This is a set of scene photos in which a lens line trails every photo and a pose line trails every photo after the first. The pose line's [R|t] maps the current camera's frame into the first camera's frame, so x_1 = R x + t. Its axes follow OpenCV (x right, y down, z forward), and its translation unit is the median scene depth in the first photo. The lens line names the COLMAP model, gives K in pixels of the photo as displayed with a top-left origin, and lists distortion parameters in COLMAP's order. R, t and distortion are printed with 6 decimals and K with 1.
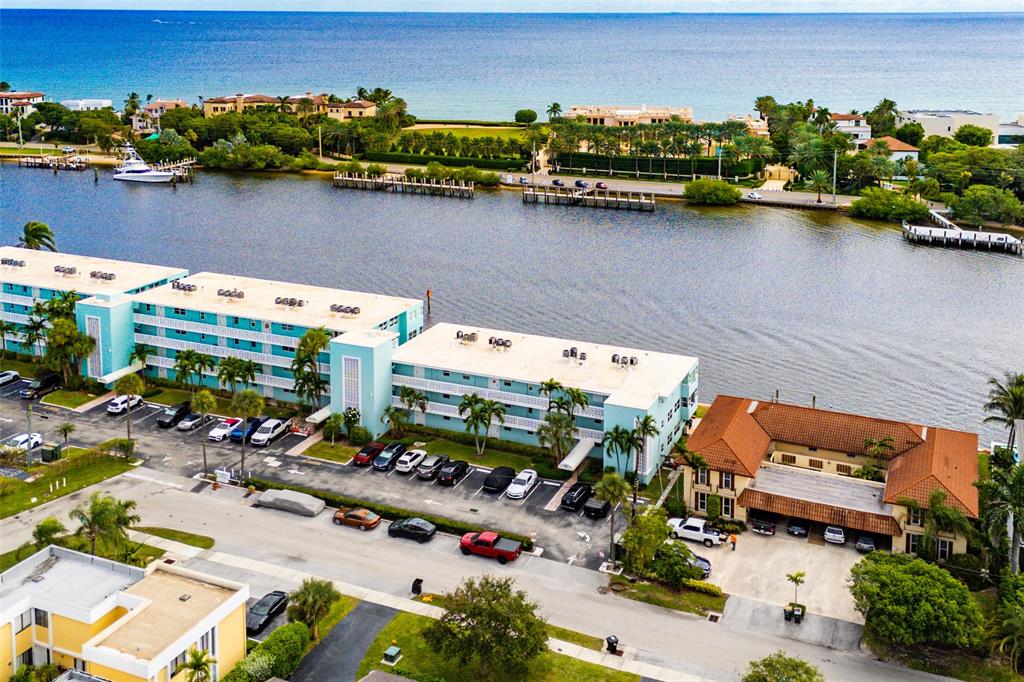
lens RADIAL K [[987.9, 0, 537.8], [0, 987.9, 162.1], [0, 0, 1]] dist [0.062714, -0.033038]
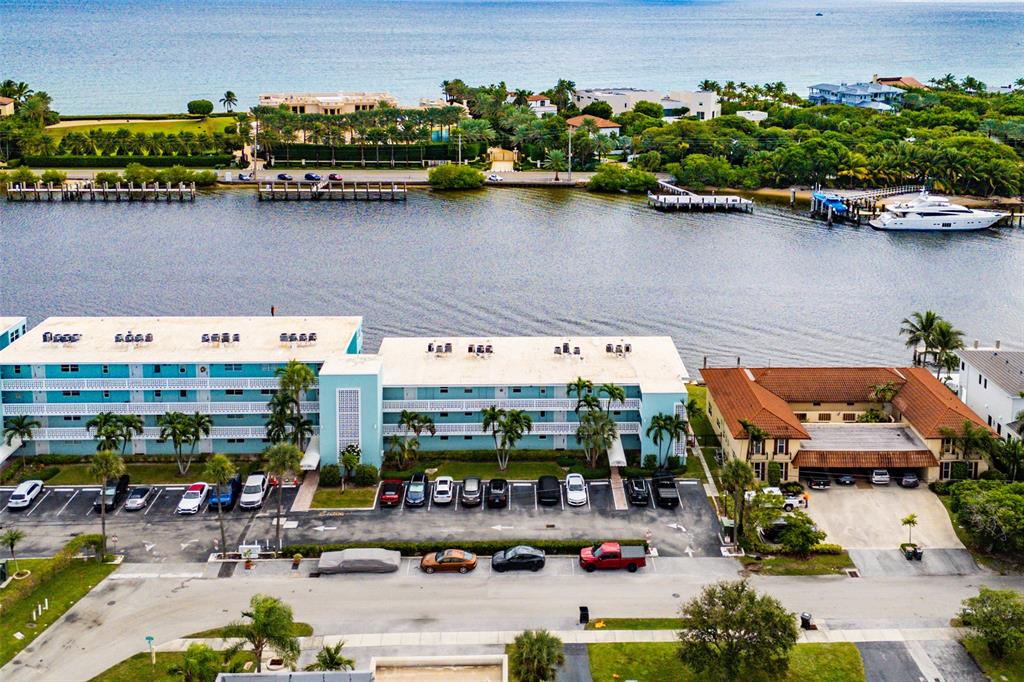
lens RADIAL K [[987.9, 0, 537.8], [0, 987.9, 162.1], [0, 0, 1]] dist [0.062714, -0.033038]
pose [[0.907000, -0.060656, 0.416739, -0.399592], [0.053056, 0.998147, 0.029806, -0.023424], [-0.417775, -0.004924, 0.908537, 0.125790]]
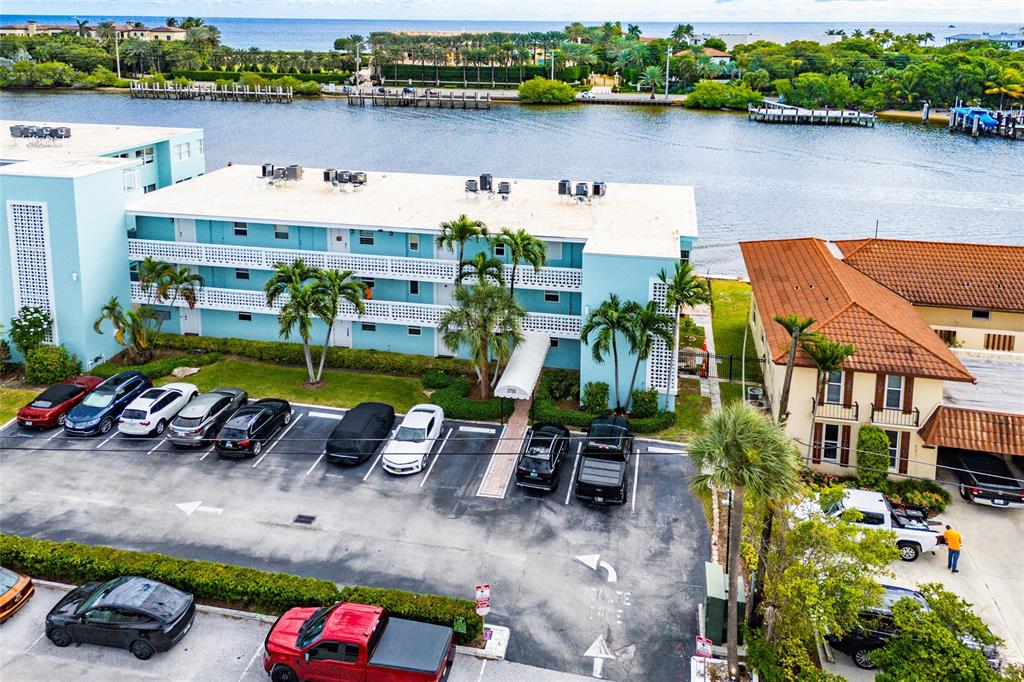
lens RADIAL K [[784.5, 0, 517.0], [0, 784.5, 162.1], [0, 0, 1]] dist [0.036211, -0.029161]
pose [[0.977674, -0.027701, 0.208293, -0.037887], [0.020857, 0.999170, 0.034984, 0.172154], [-0.209089, -0.029859, 0.977441, 0.593180]]
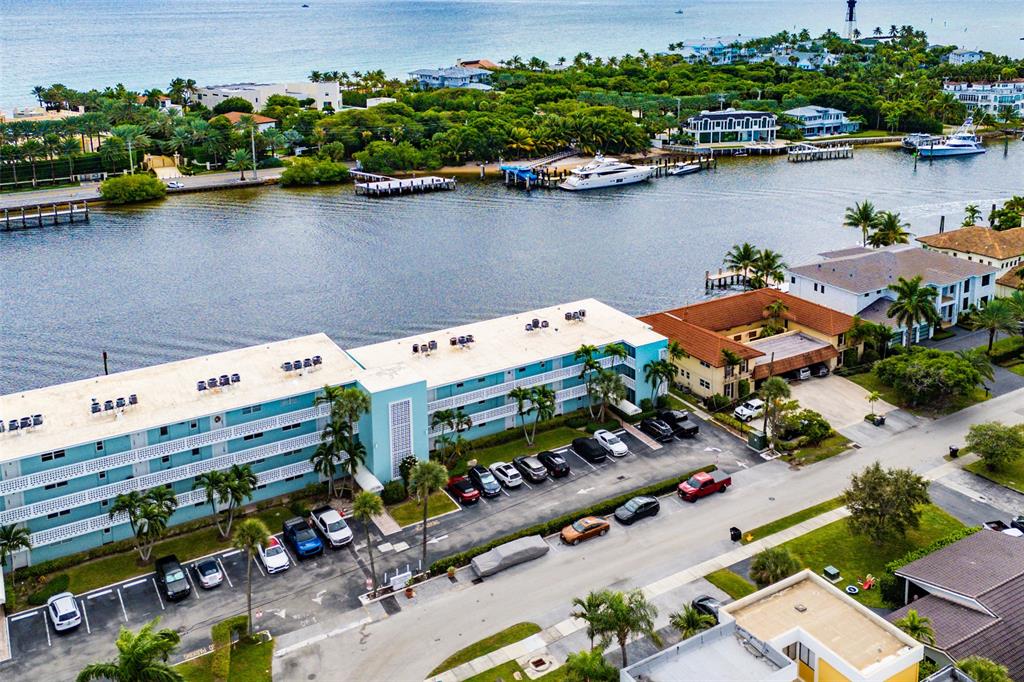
lens RADIAL K [[932.8, 0, 532.0], [0, 932.8, 214.8], [0, 0, 1]] dist [0.058480, -0.011147]
pose [[0.576418, -0.191562, 0.794384, -0.749339], [0.124822, 0.981367, 0.146079, -0.066767], [-0.807565, 0.014954, 0.589588, 0.436314]]
